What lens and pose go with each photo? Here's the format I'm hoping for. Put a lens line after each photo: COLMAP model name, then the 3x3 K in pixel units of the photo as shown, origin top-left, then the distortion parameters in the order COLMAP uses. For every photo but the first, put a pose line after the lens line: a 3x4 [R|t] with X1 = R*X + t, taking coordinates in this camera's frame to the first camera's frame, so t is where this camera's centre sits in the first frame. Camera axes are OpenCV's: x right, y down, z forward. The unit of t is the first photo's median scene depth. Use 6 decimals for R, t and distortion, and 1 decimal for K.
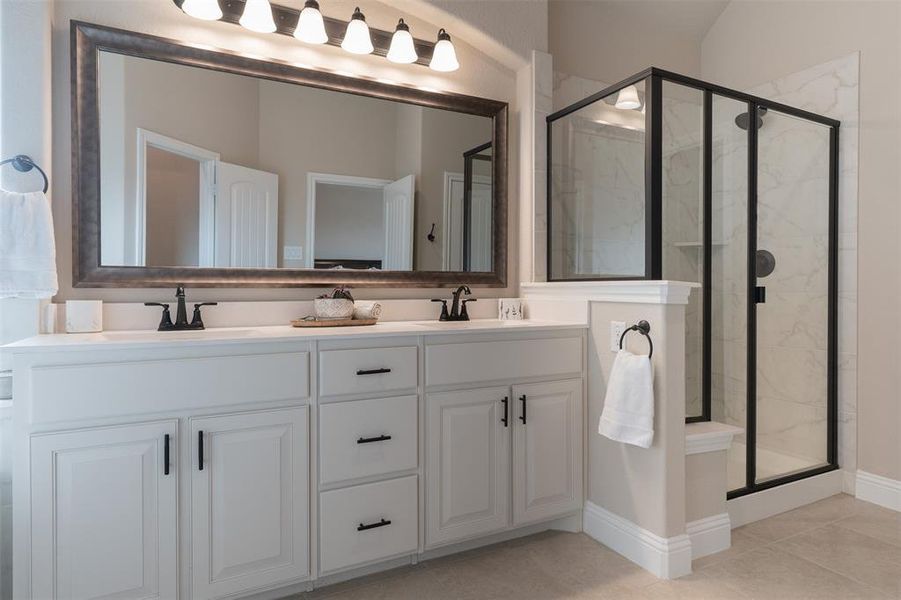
lens RADIAL K [[468.1, 0, 449.7], [0, 468.1, 289.7], [0, 0, 1]] dist [0.002872, 0.000297]
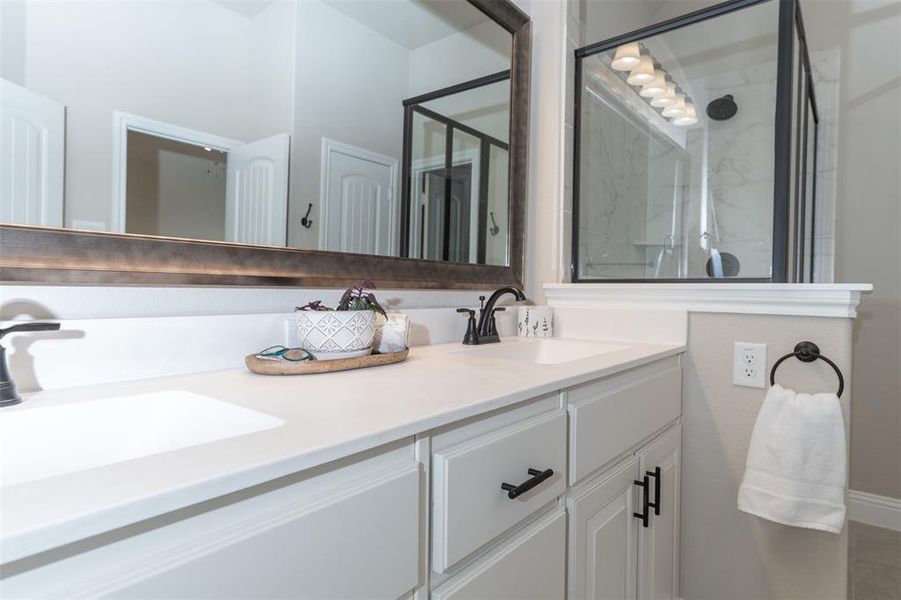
lens RADIAL K [[496.5, 0, 450.5], [0, 496.5, 300.0], [0, 0, 1]] dist [0.001557, 0.000132]
pose [[0.933137, 0.006124, 0.359469, -0.248039], [-0.012194, 0.999819, 0.014621, 0.000369], [-0.359314, -0.018027, 0.933043, 0.376642]]
